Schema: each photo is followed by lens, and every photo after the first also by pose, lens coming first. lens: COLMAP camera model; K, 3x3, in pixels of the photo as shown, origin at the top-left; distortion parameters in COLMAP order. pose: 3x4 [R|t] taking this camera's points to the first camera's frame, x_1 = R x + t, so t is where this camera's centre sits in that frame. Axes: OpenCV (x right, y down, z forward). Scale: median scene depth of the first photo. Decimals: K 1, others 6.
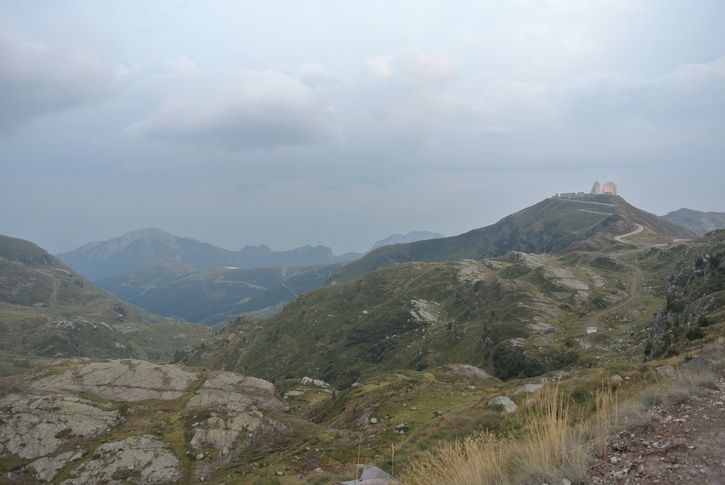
lens RADIAL K [[607.3, 0, 361.1], [0, 607.3, 240.1], [0, 0, 1]] dist [-0.020174, -0.005186]
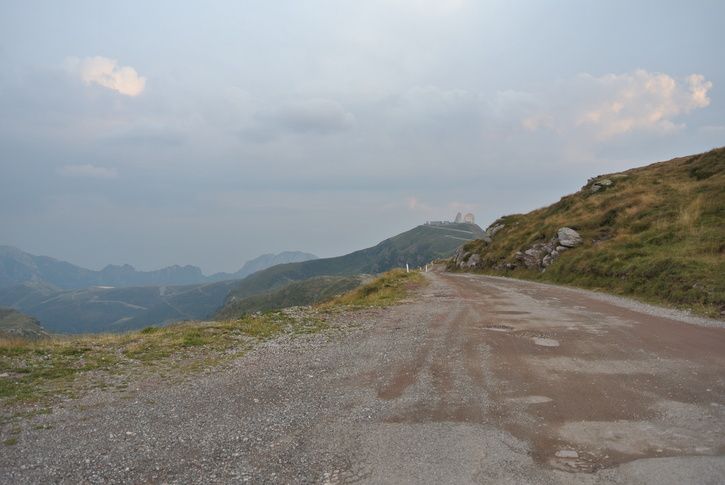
lens RADIAL K [[621.0, 0, 363.0], [0, 621.0, 244.1], [0, 0, 1]] dist [0.005767, 0.001982]
pose [[0.977315, 0.012228, 0.211437, -0.054438], [-0.006700, 0.999617, -0.026841, 0.001428], [-0.211685, 0.024816, 0.977023, -0.153911]]
